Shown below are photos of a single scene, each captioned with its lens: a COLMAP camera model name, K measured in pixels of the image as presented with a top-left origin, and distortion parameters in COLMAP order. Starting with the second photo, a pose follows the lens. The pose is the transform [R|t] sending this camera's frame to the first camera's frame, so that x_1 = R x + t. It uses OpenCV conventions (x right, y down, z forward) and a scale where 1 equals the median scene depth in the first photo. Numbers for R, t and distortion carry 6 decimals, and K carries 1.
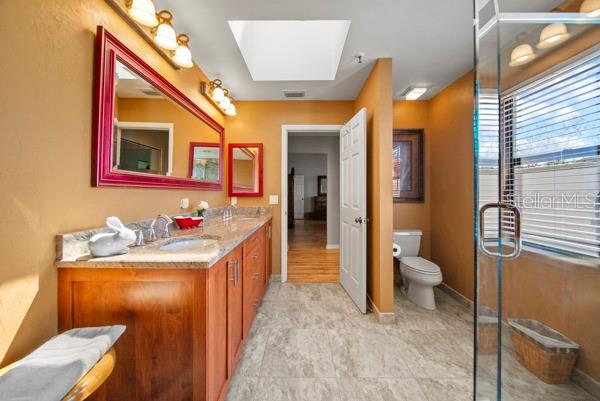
lens RADIAL K [[215.5, 0, 300.9], [0, 215.5, 195.3], [0, 0, 1]] dist [-0.008817, -0.000097]
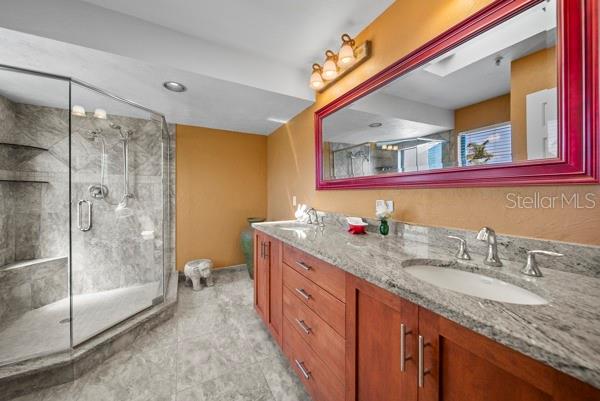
lens RADIAL K [[215.5, 0, 297.7], [0, 215.5, 197.0], [0, 0, 1]] dist [-0.008817, -0.000097]
pose [[-0.883663, 0.007999, -0.468055, 0.121004], [0.005498, 0.999962, 0.006709, 0.003651], [0.468091, 0.003356, -0.883674, 1.969064]]
